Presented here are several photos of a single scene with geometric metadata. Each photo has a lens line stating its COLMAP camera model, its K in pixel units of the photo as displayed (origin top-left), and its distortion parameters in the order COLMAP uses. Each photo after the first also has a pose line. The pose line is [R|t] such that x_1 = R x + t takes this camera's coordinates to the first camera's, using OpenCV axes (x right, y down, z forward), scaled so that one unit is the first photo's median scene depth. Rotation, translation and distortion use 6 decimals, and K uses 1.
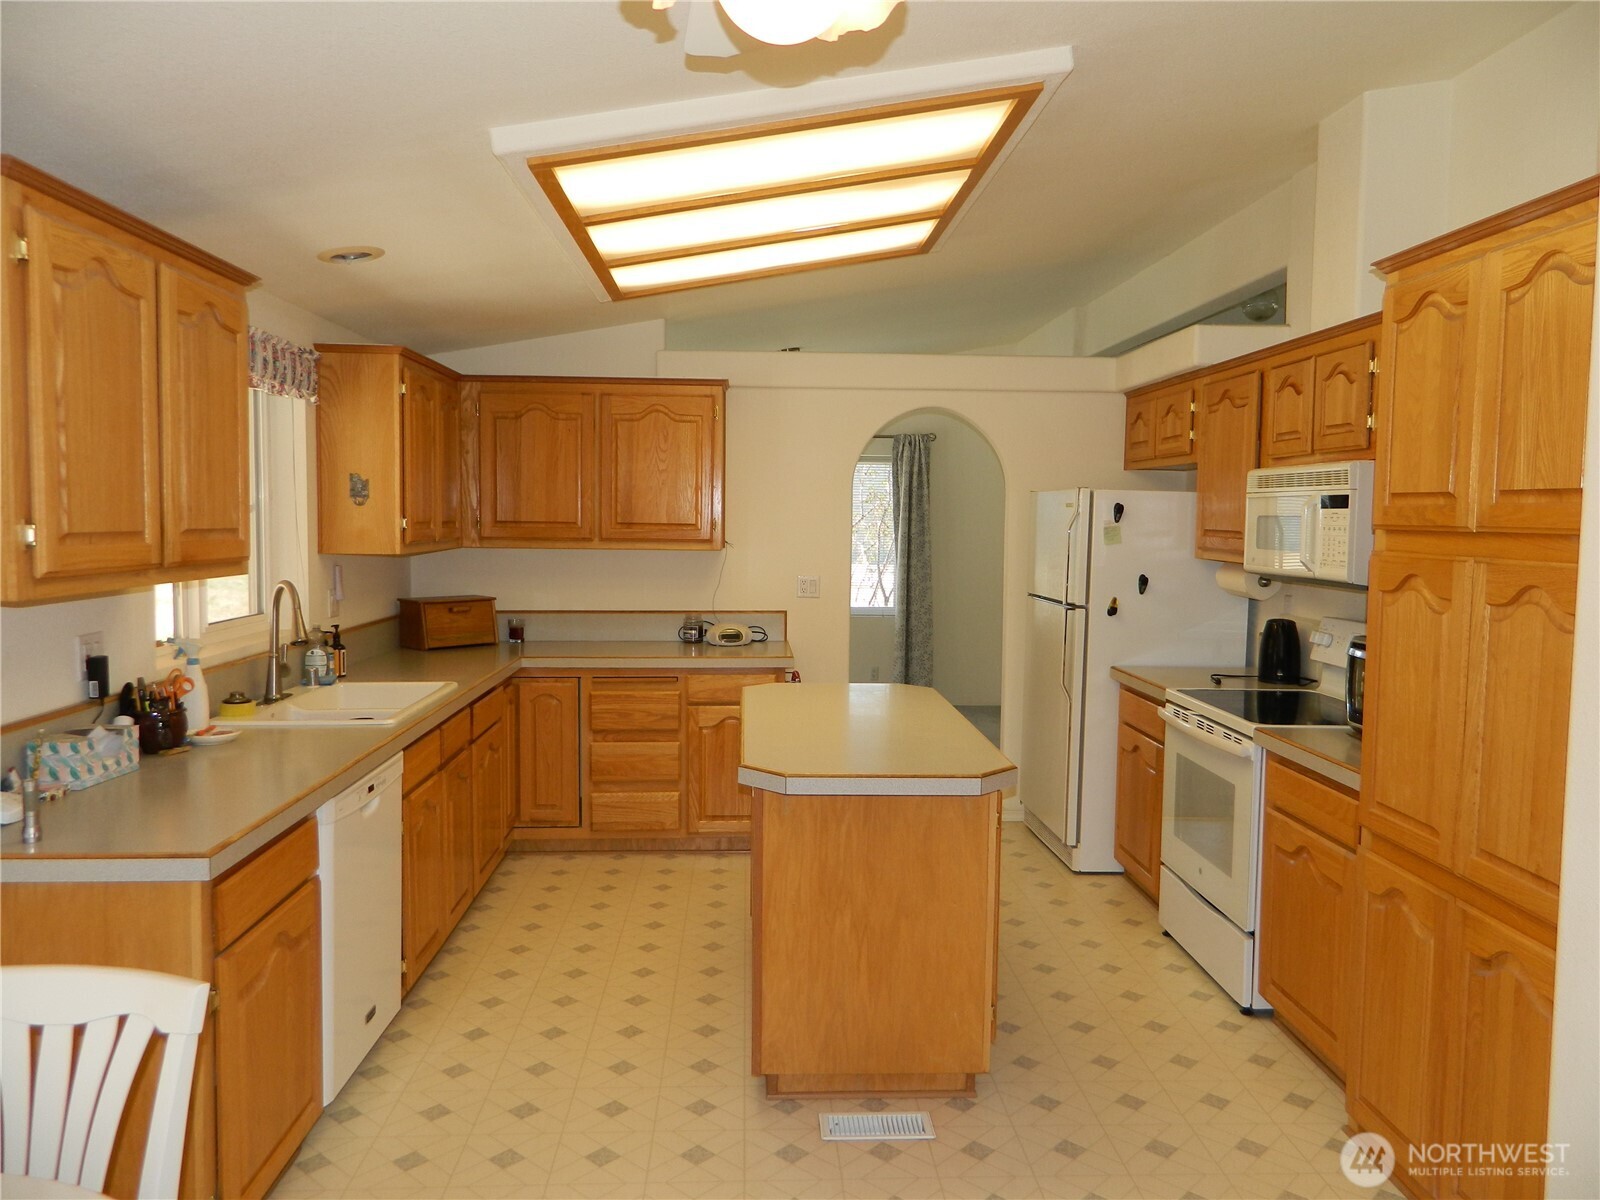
lens RADIAL K [[1159.6, 0, 806.1], [0, 1159.6, 601.1], [0, 0, 1]] dist [0.001315, -0.008021]
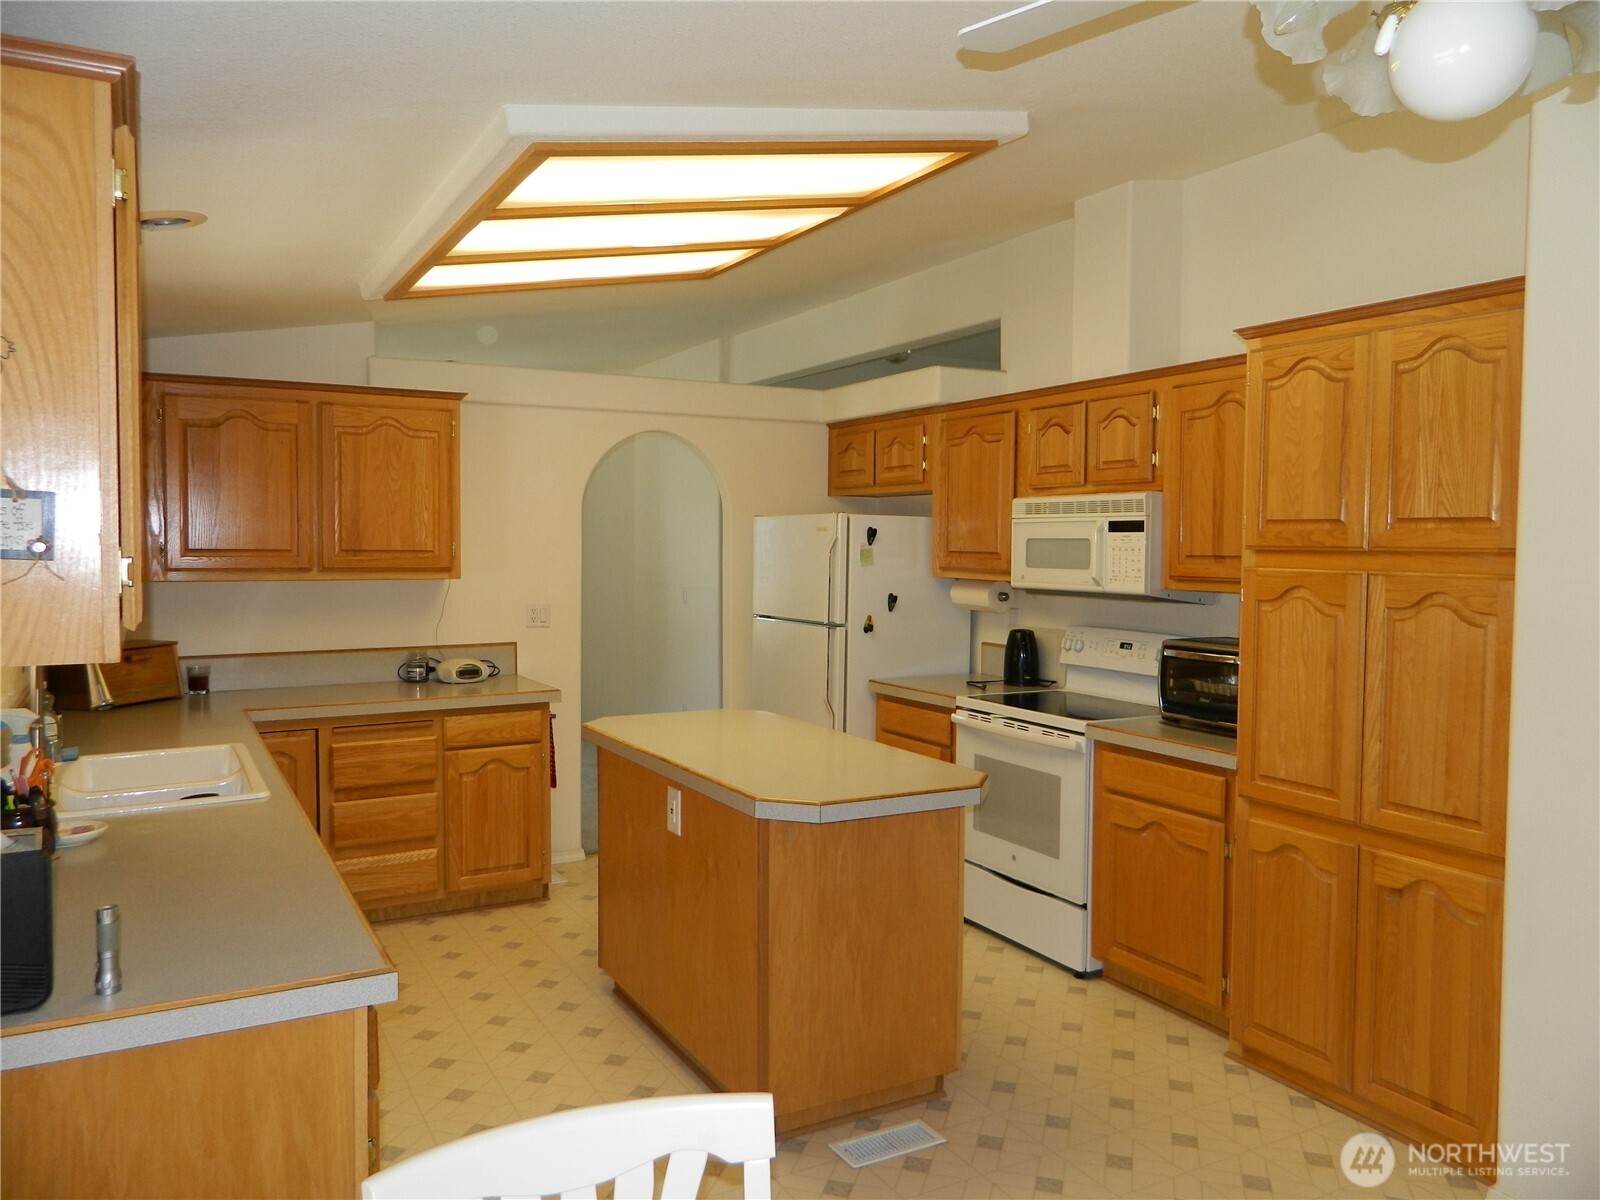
lens RADIAL K [[1159.6, 0, 806.1], [0, 1159.6, 601.1], [0, 0, 1]] dist [0.001315, -0.008021]
pose [[0.899383, -0.028175, 0.436253, -0.302682], [0.036925, 0.999251, -0.011590, -0.007443], [-0.435599, 0.026532, 0.899750, 0.076182]]
